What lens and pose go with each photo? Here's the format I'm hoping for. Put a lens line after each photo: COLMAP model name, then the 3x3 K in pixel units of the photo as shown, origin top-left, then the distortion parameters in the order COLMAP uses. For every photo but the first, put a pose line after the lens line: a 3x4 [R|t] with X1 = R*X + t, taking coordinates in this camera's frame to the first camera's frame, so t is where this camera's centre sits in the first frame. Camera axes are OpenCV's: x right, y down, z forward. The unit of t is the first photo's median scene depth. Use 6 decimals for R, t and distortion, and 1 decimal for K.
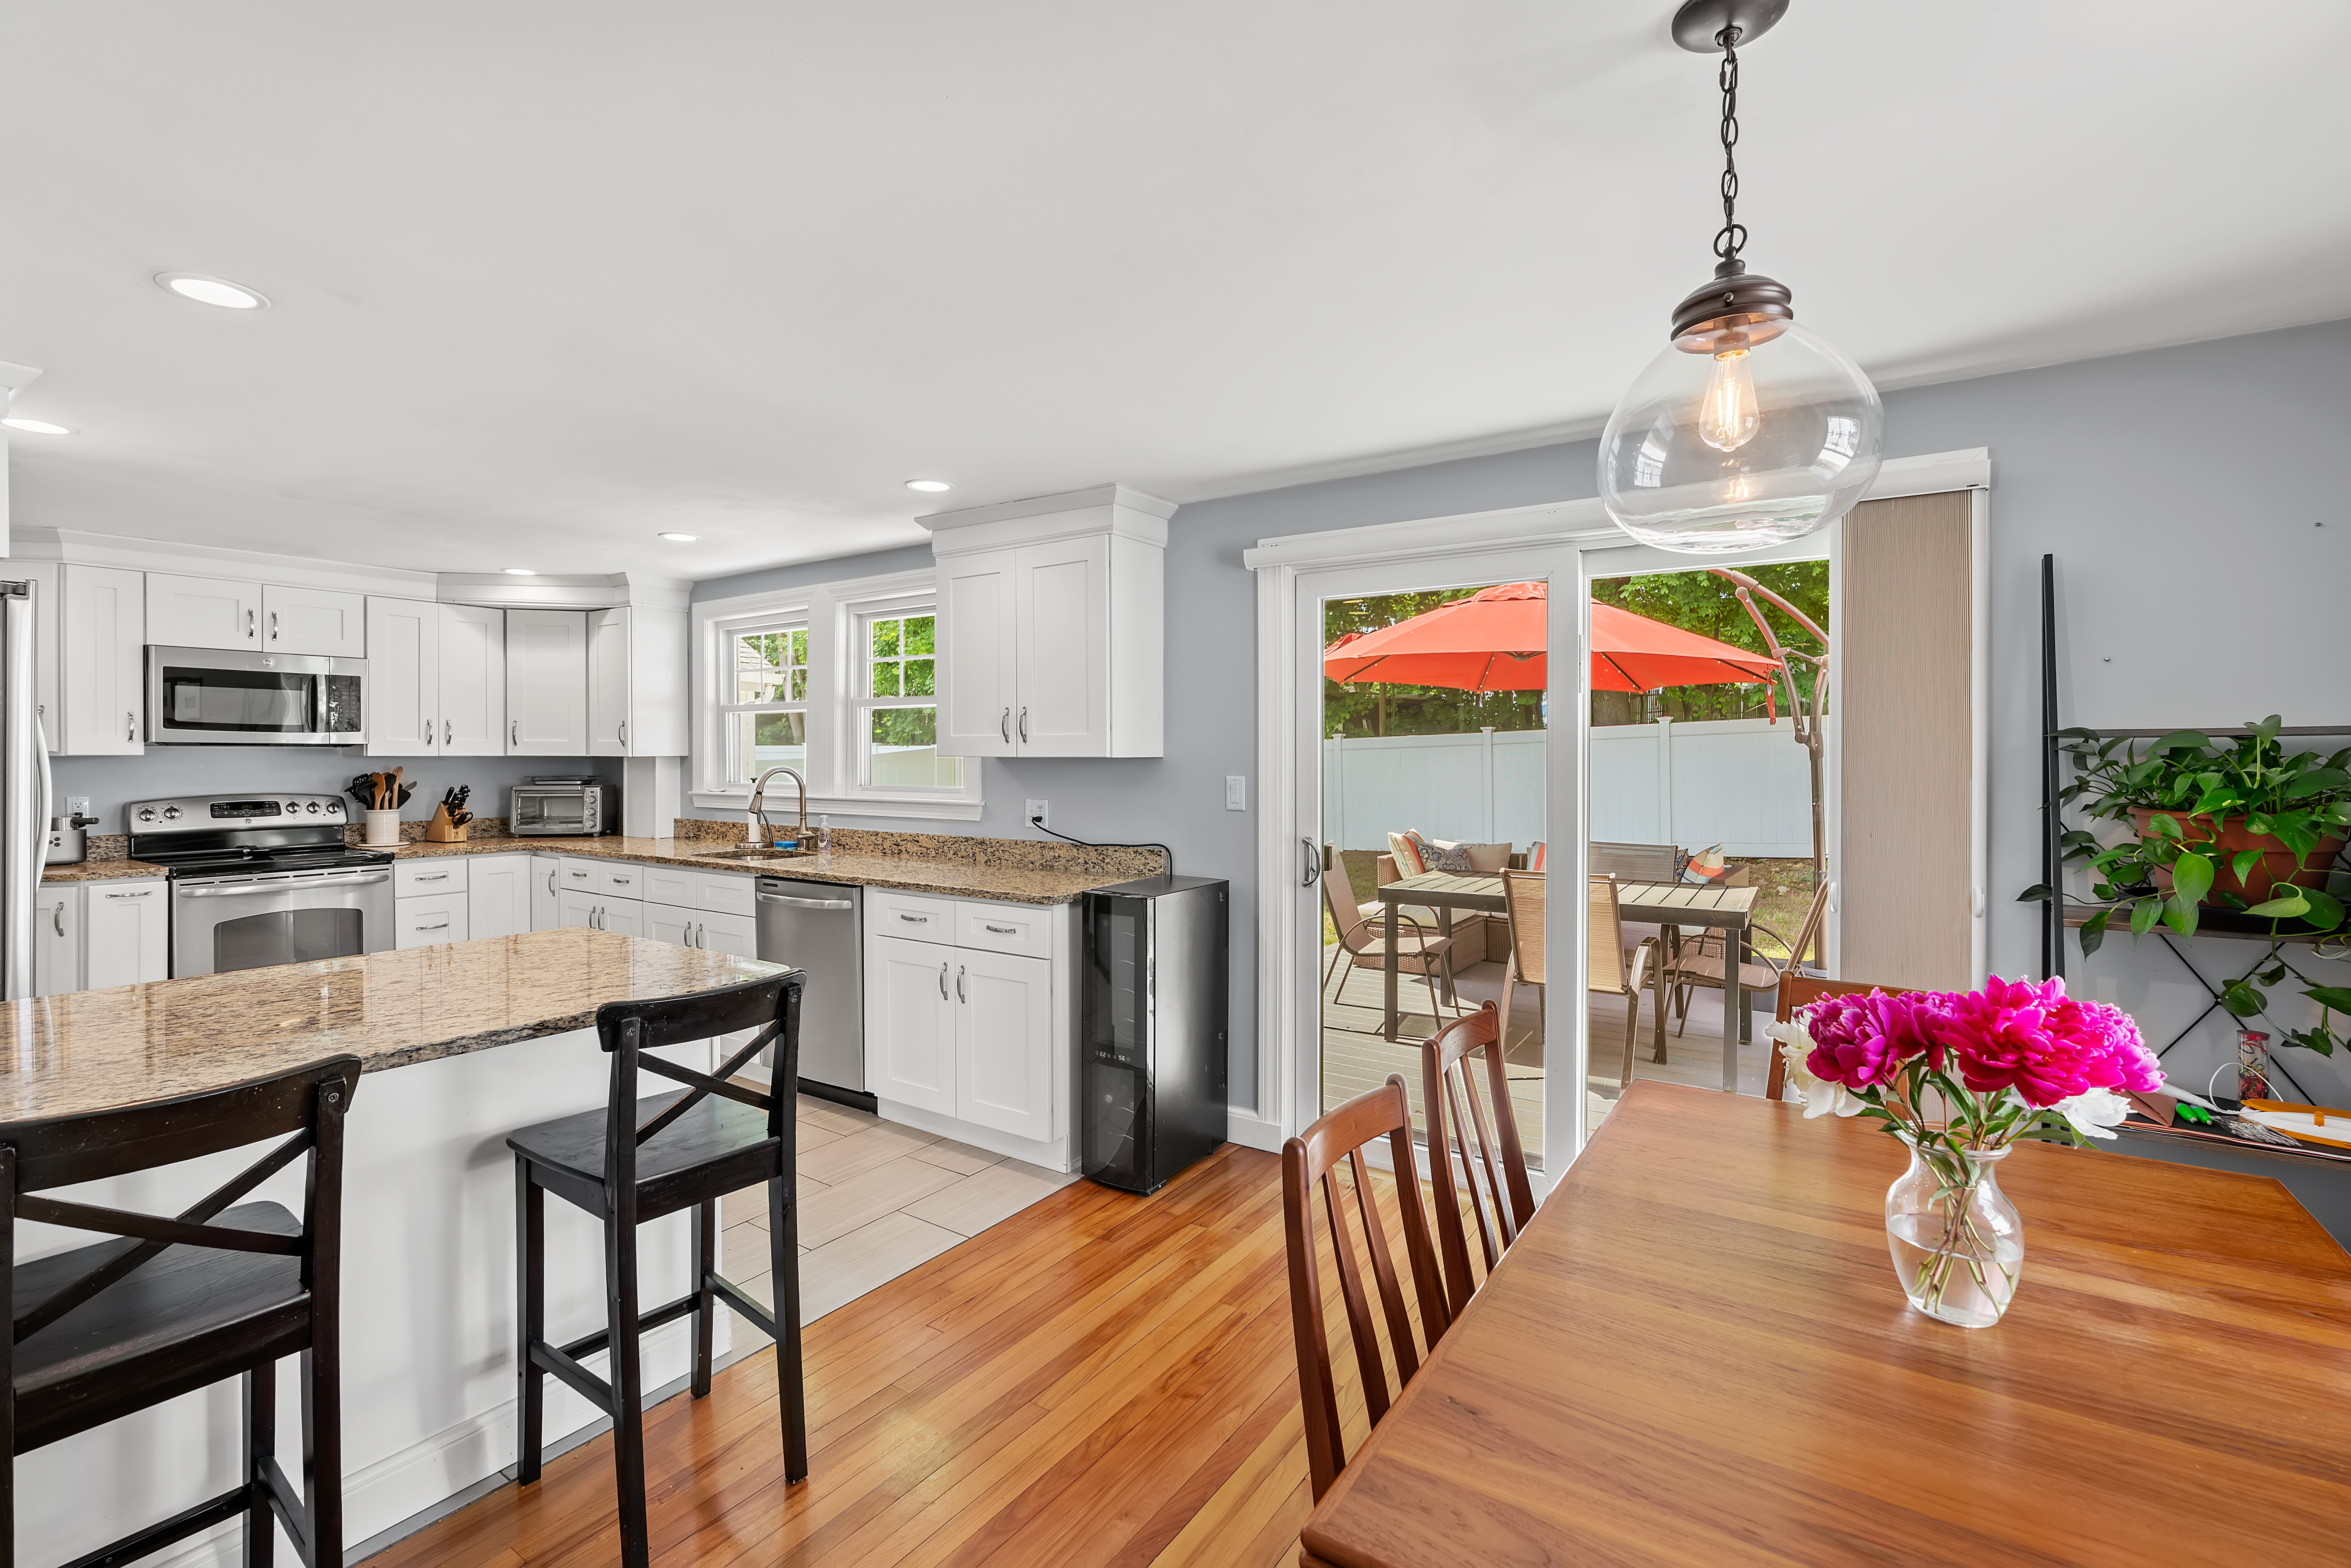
lens RADIAL K [[1054.5, 0, 1165.7], [0, 1054.5, 766.9], [0, 0, 1]] dist [-0.012749, 0.005029]
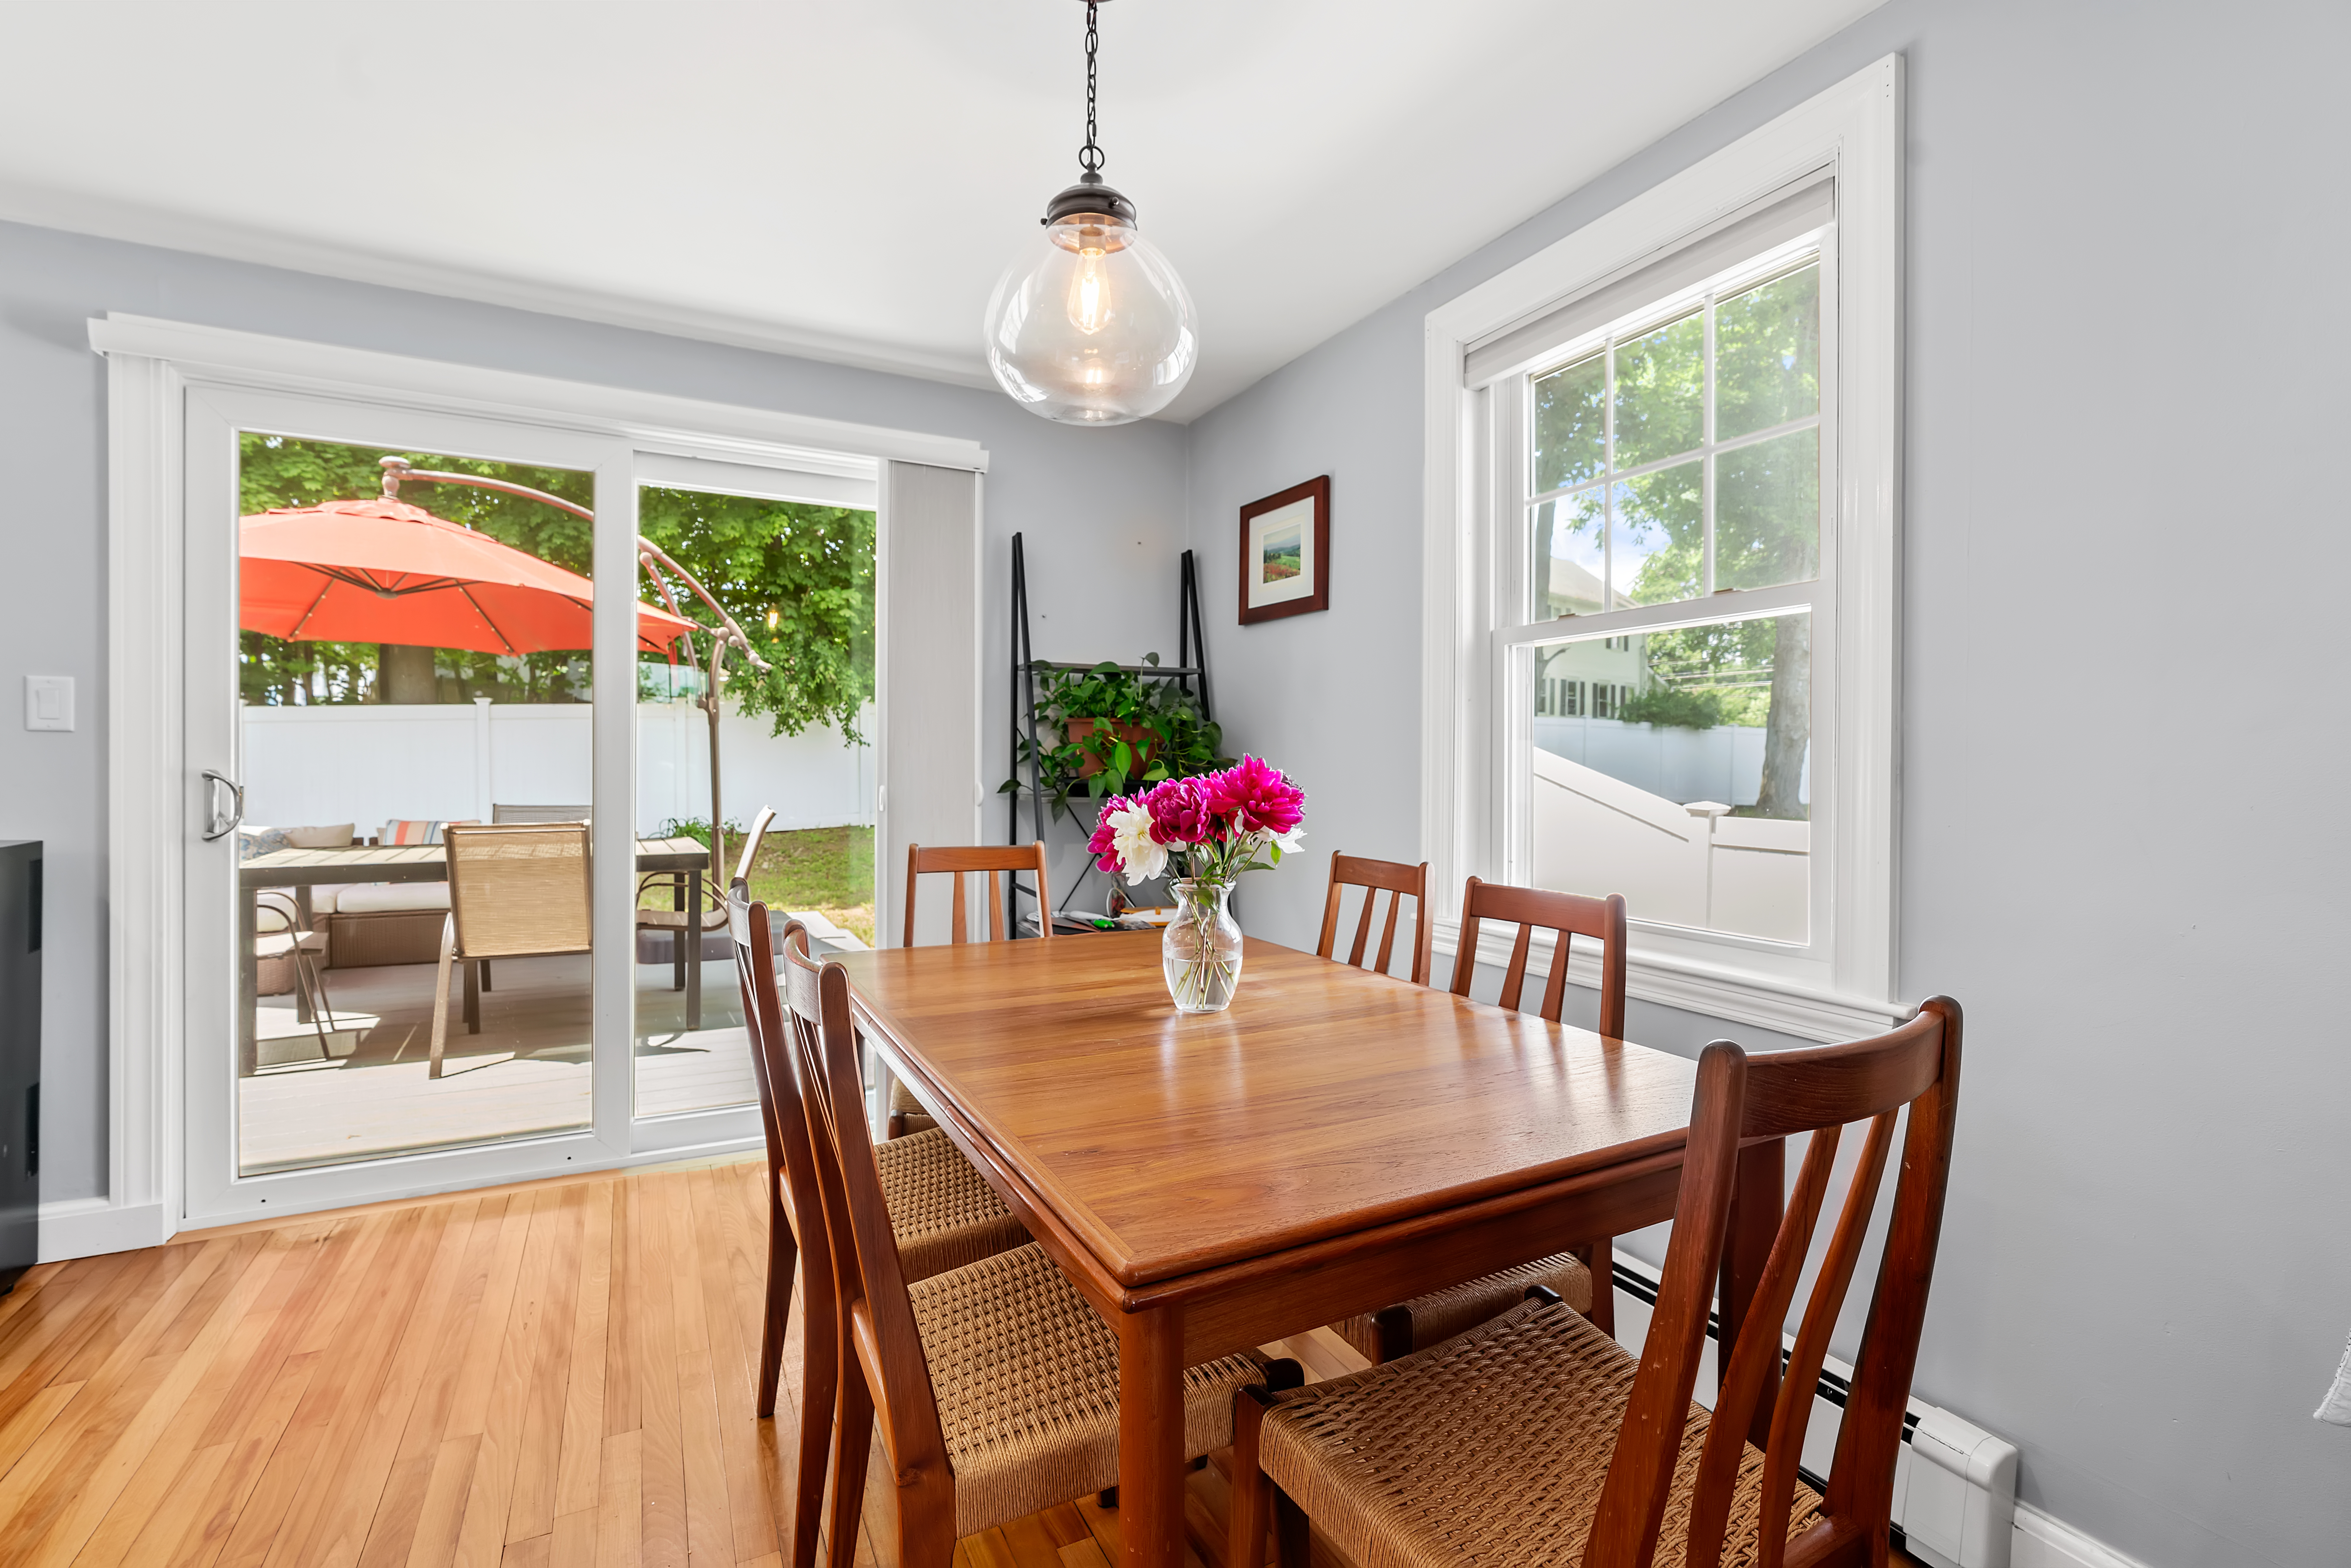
lens RADIAL K [[1054.5, 0, 1163.0], [0, 1054.5, 768.7], [0, 0, 1]] dist [-0.012749, 0.005029]
pose [[0.484009, 0.000135, 0.875063, -0.150050], [0.001406, 0.999999, -0.000932, 0.062177], [-0.875062, 0.001681, 0.484009, 0.114151]]
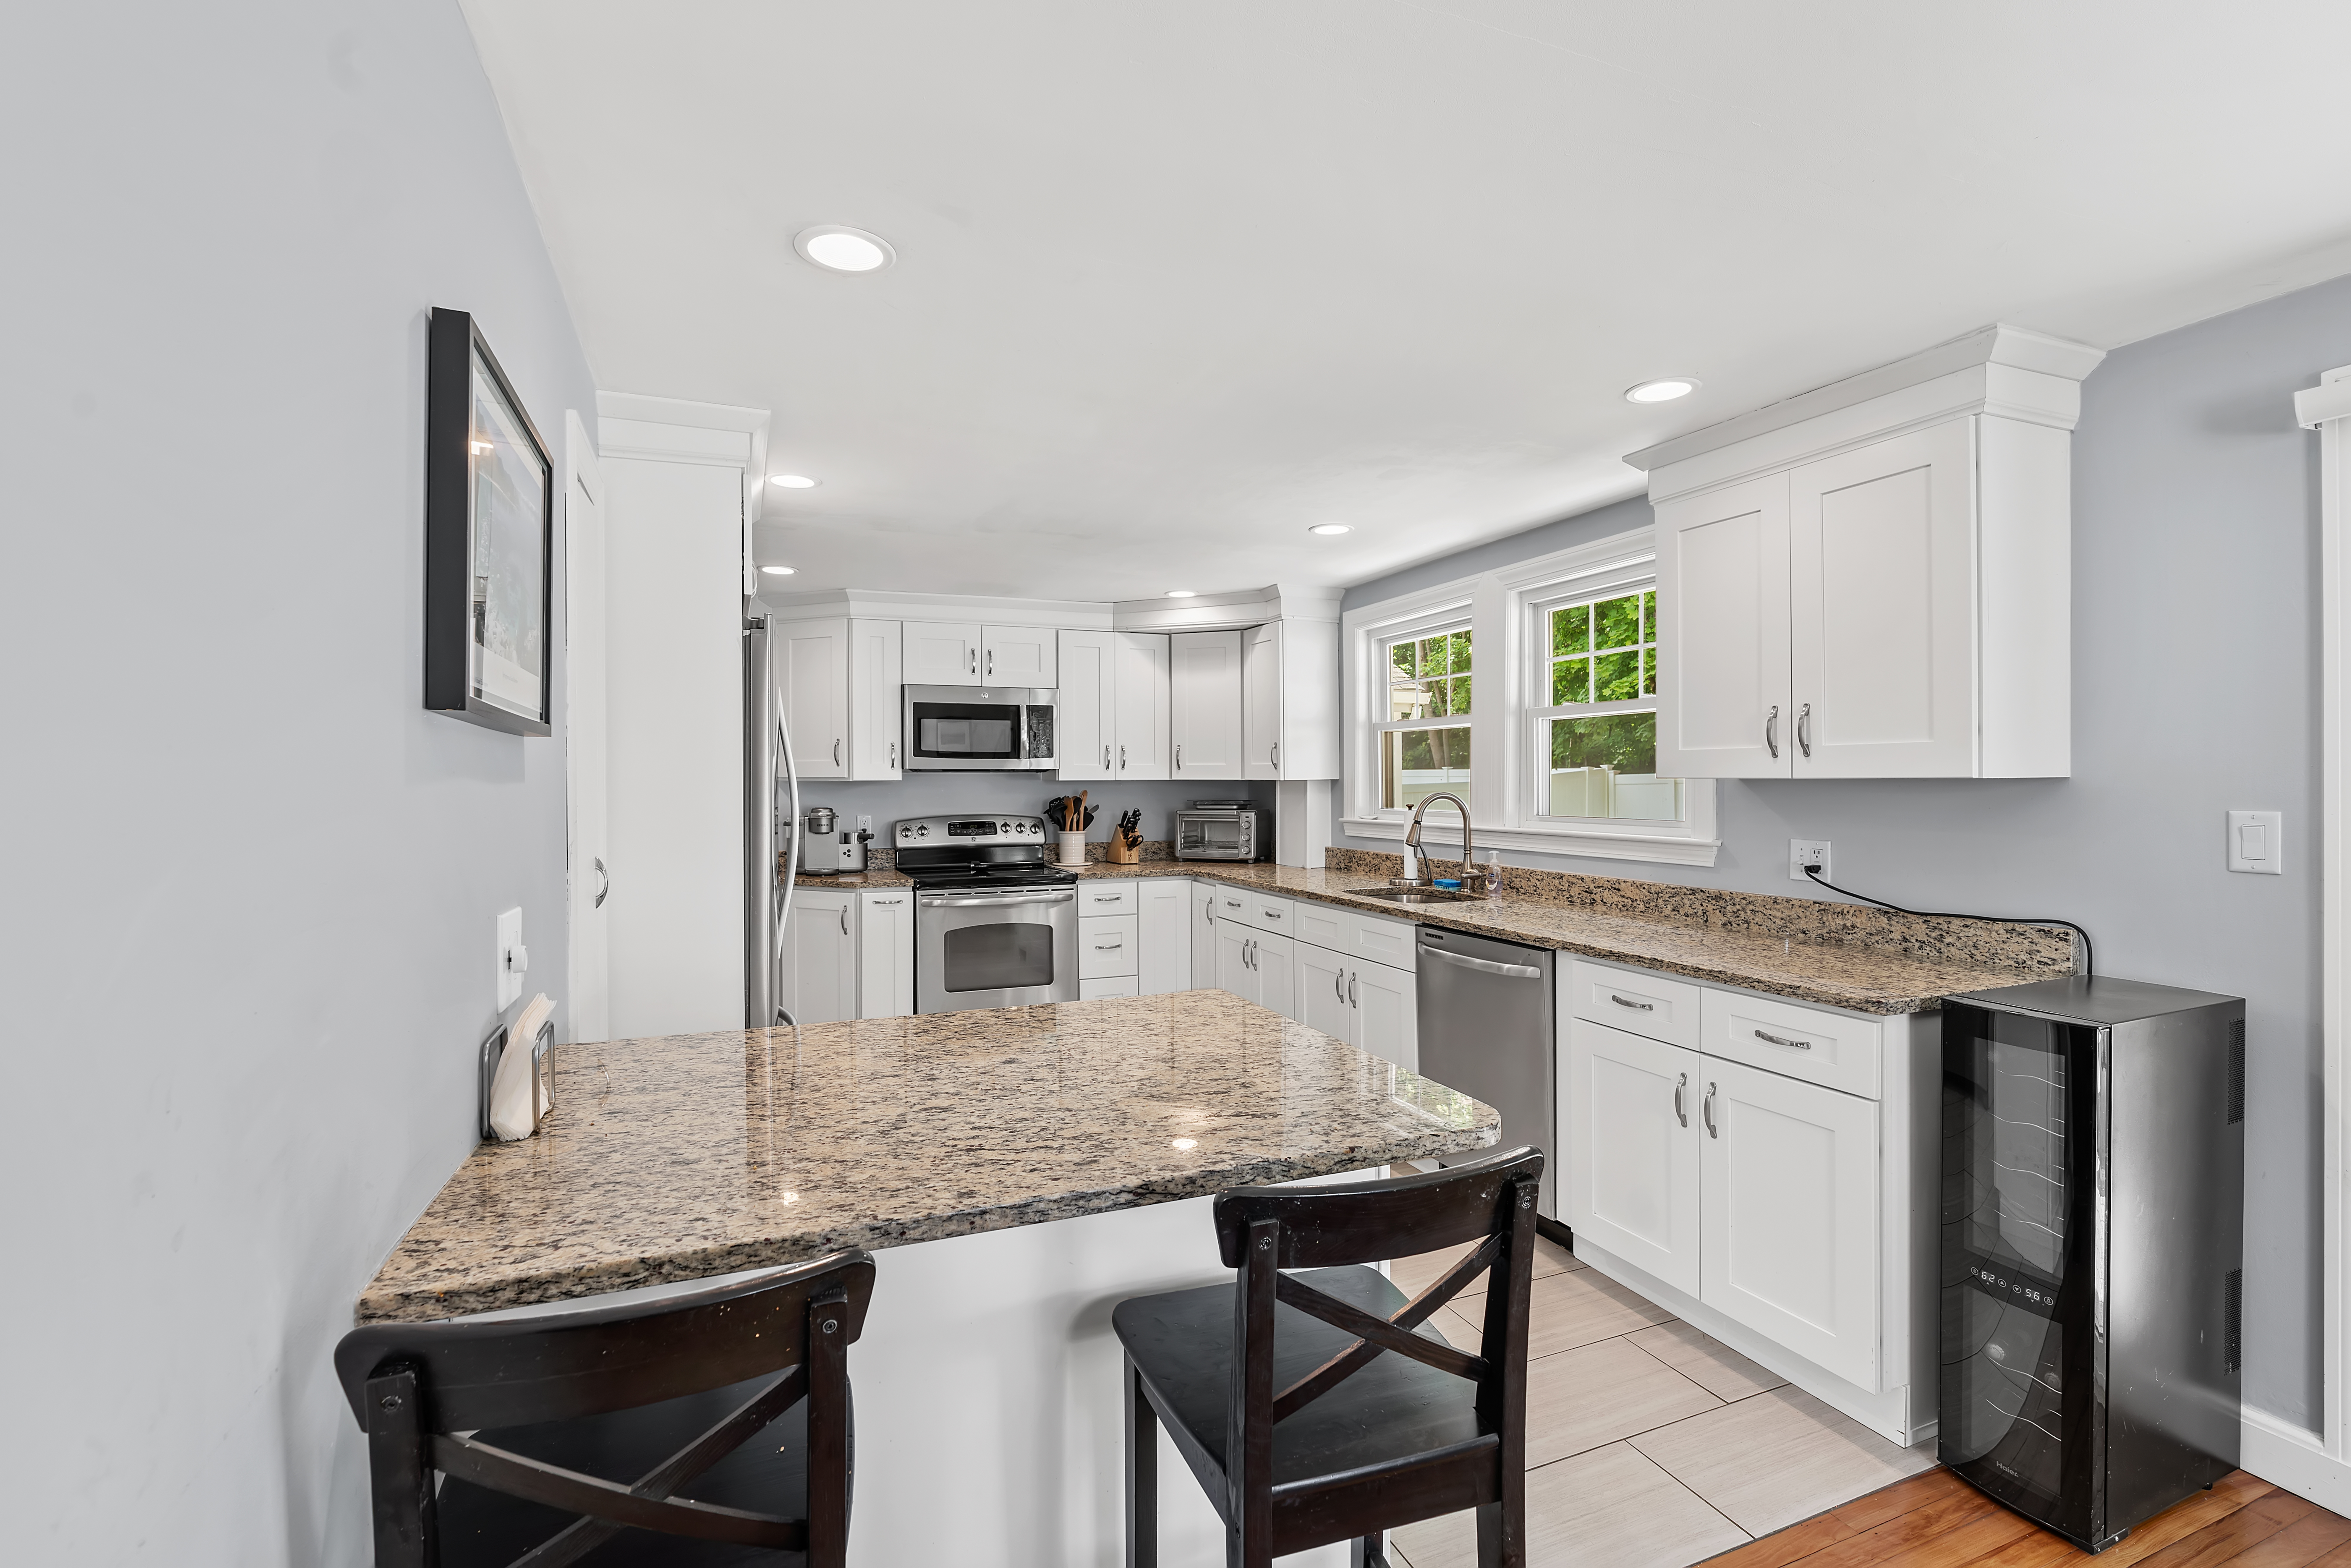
lens RADIAL K [[1054.5, 0, 1171.0], [0, 1054.5, 787.3], [0, 0, 1]] dist [-0.012749, 0.005029]
pose [[0.836362, -0.000305, -0.548177, -0.103591], [-0.001292, 0.999996, -0.002527, -0.001291], [0.548175, 0.002822, 0.836359, 0.215421]]
